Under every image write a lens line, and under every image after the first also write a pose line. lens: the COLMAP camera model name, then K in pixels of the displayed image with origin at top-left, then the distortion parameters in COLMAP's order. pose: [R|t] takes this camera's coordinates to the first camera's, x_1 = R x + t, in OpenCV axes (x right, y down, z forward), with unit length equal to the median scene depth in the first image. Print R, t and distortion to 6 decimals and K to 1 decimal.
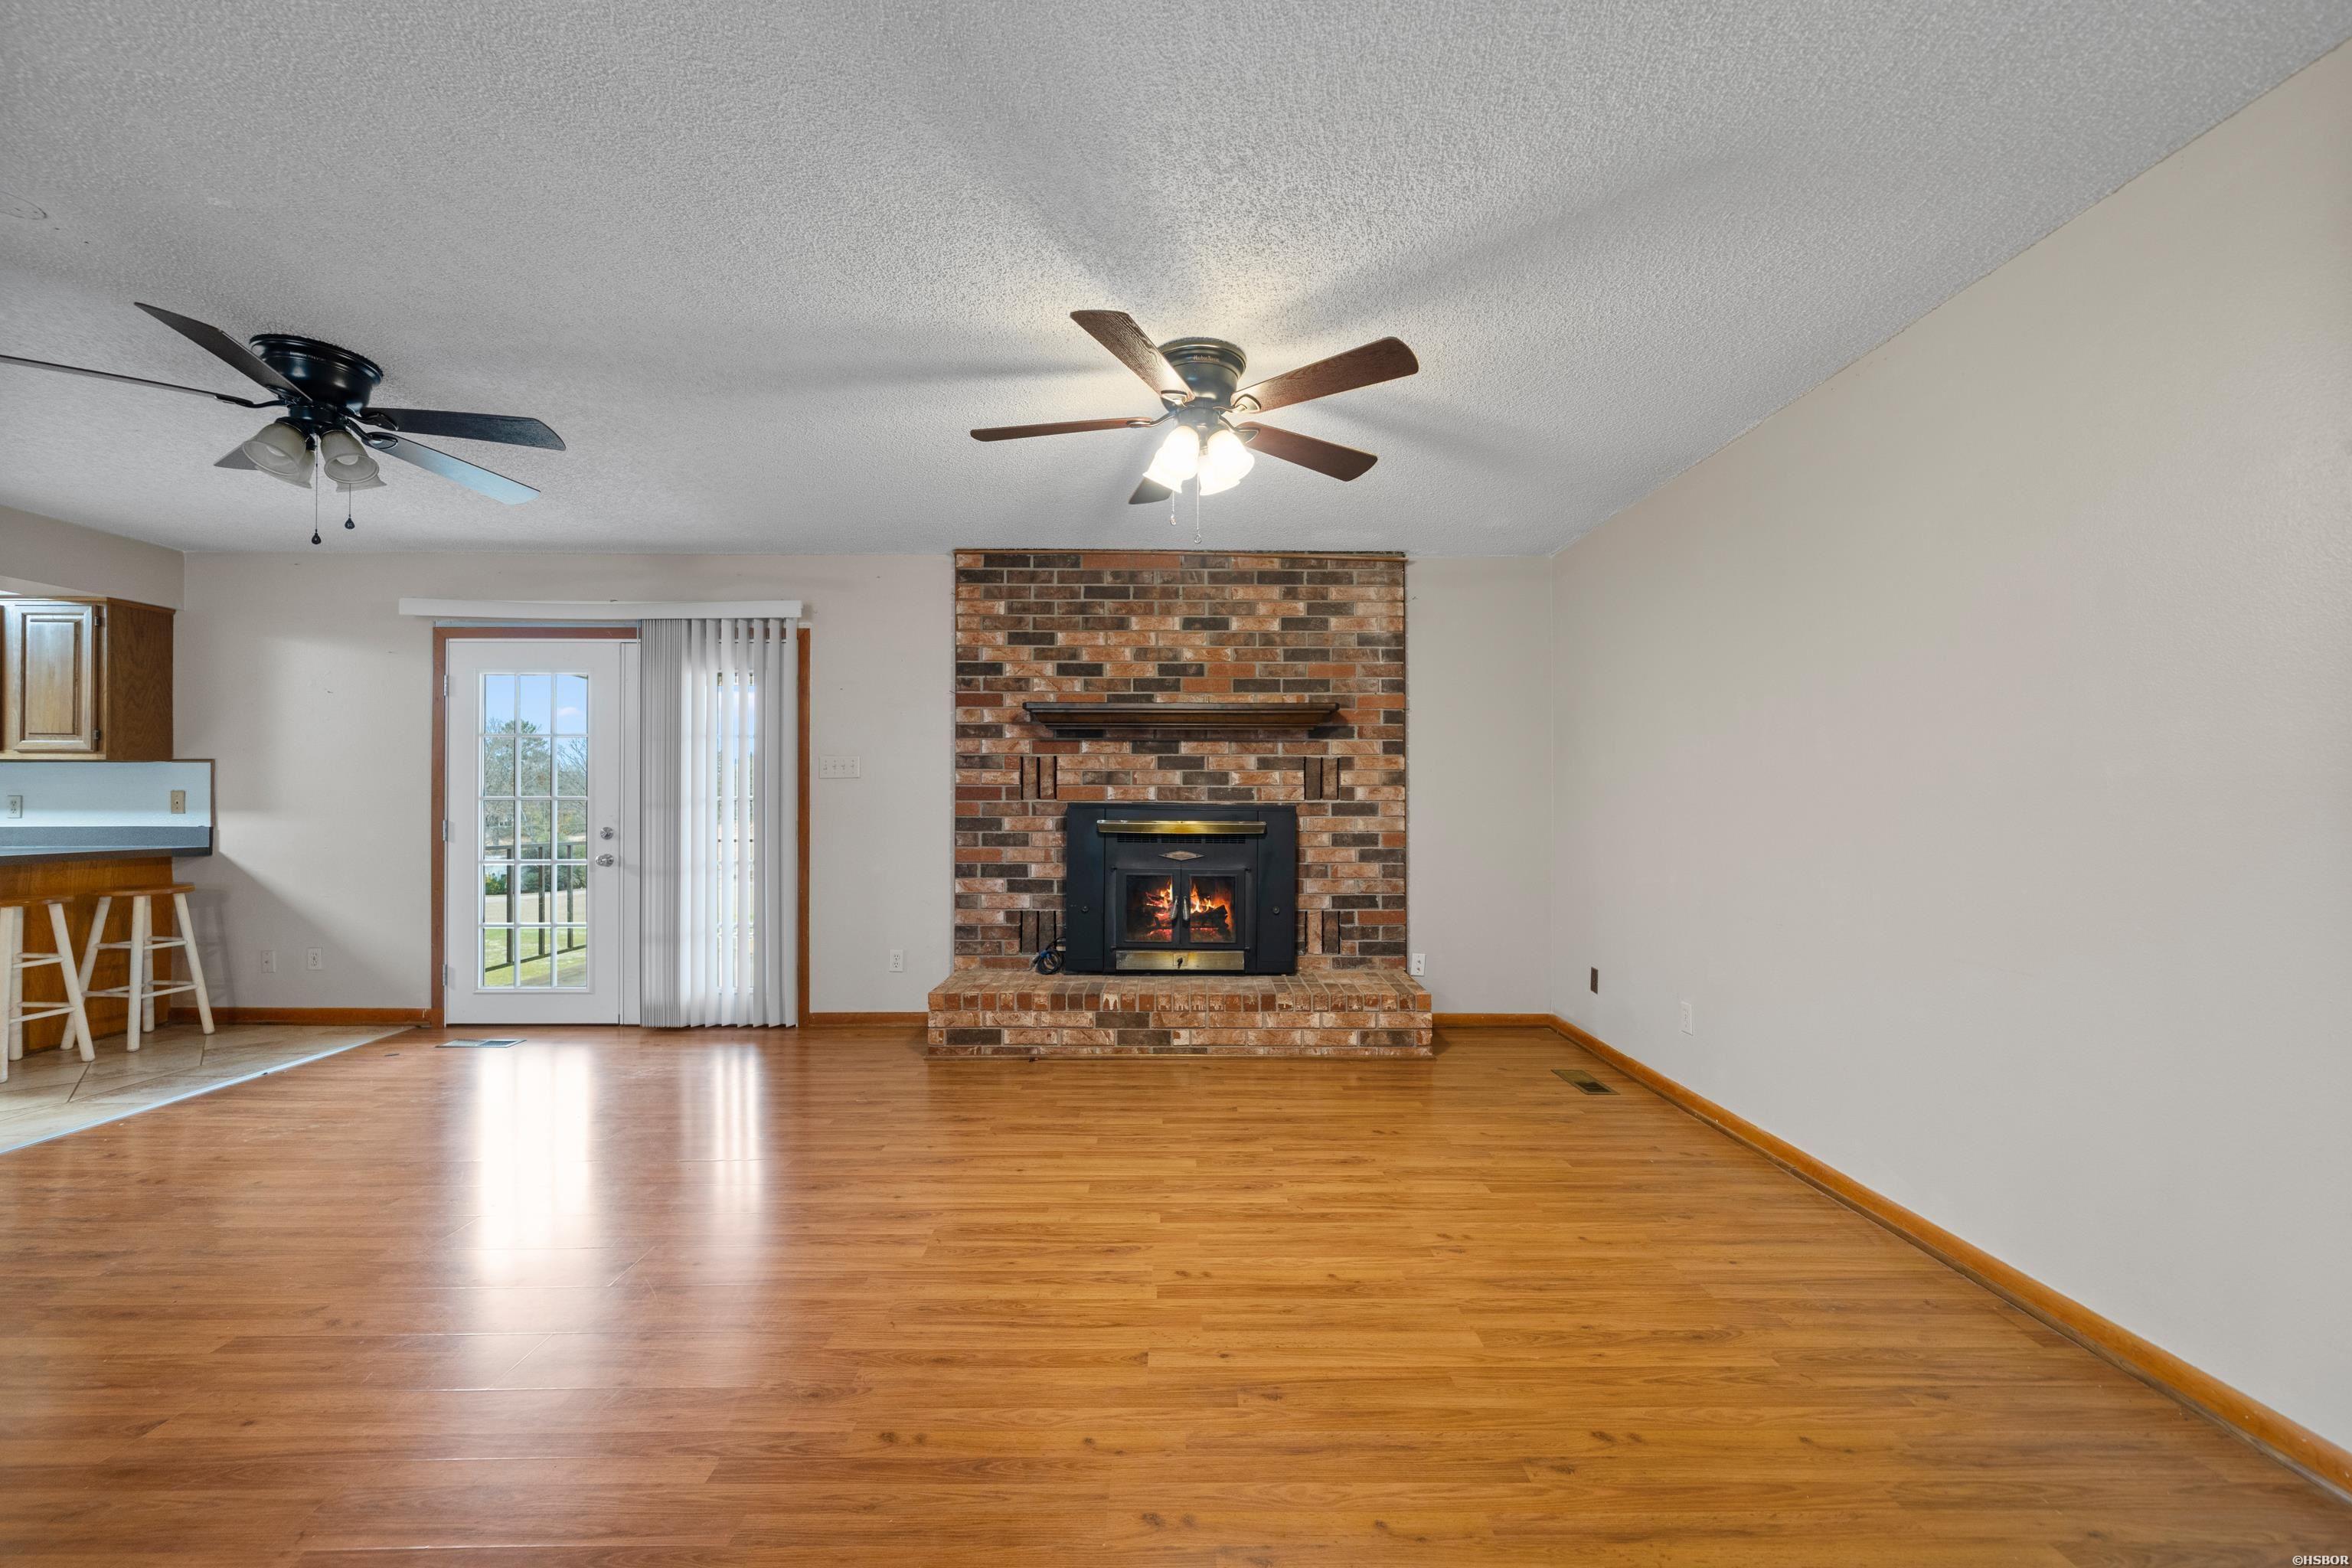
lens RADIAL K [[916.9, 0, 1174.5], [0, 916.9, 794.2], [0, 0, 1]] dist [0.000523, -0.000029]
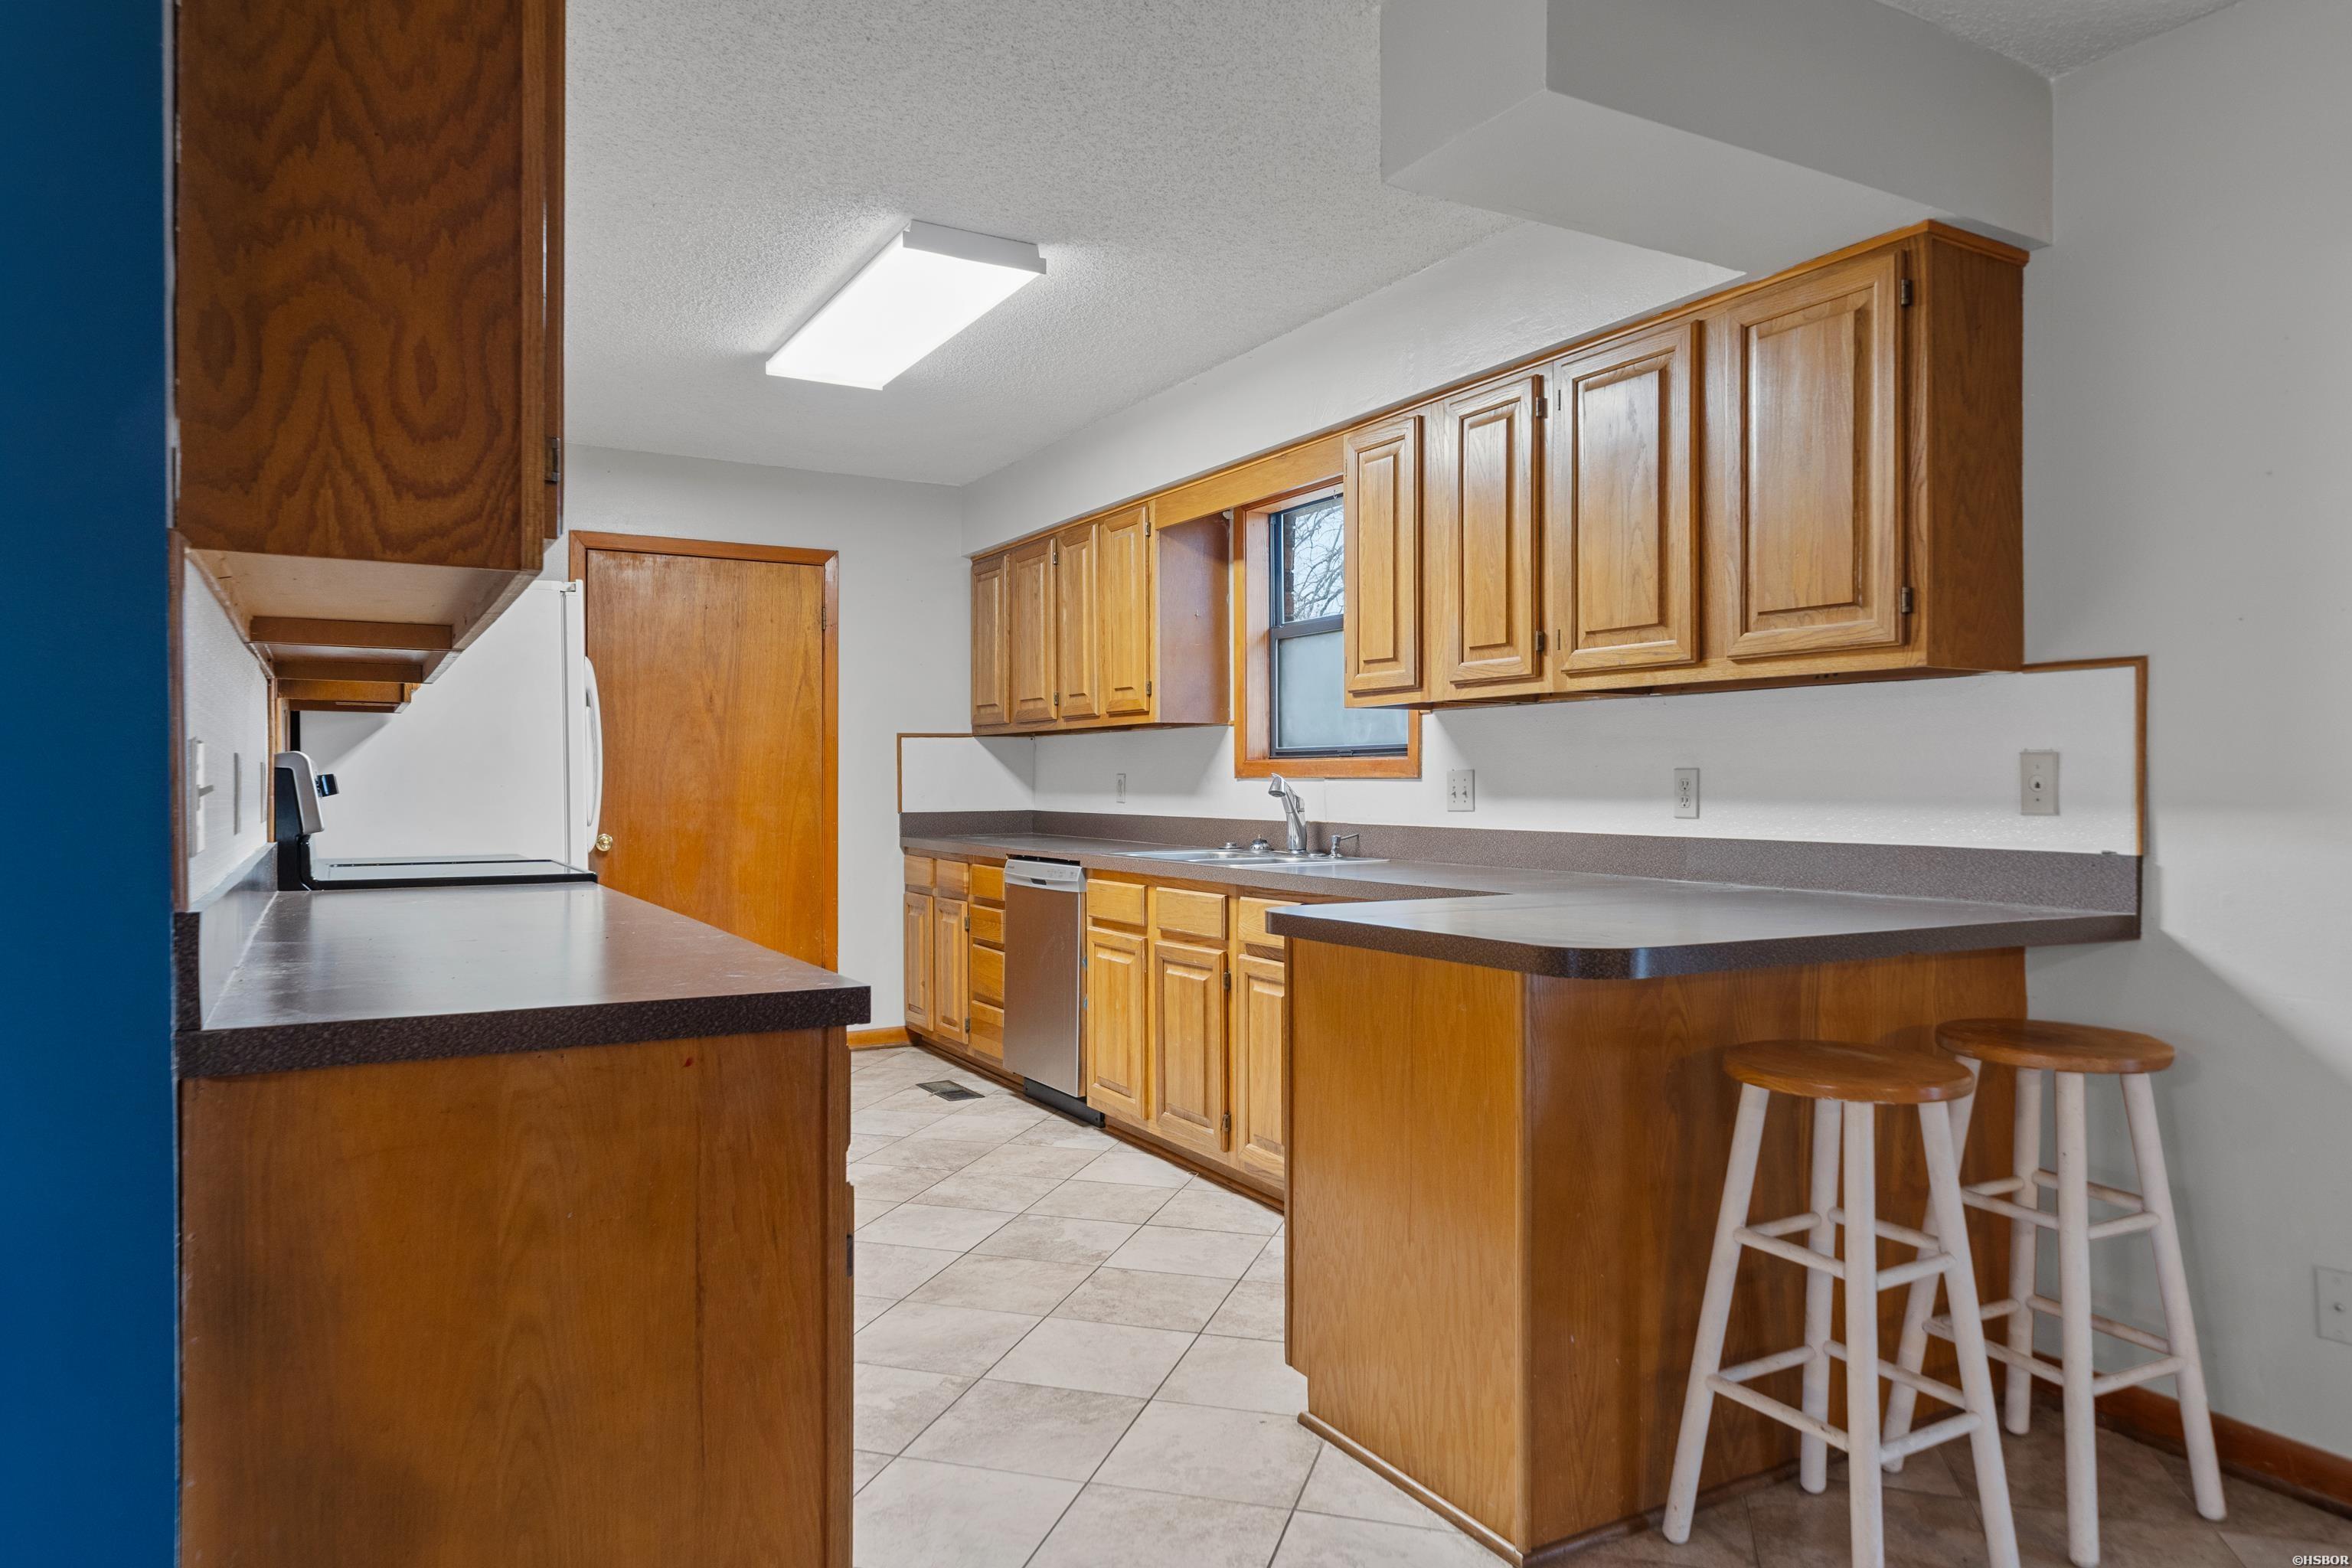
lens RADIAL K [[1477.0, 0, 1188.7], [0, 1477.0, 780.1], [0, 0, 1]] dist [-0.001954, -0.000358]
pose [[0.489892, -0.005459, -0.871766, -0.754753], [0.006868, 0.999974, -0.002402, 0.006828], [0.871756, -0.004811, 0.489917, 0.430980]]
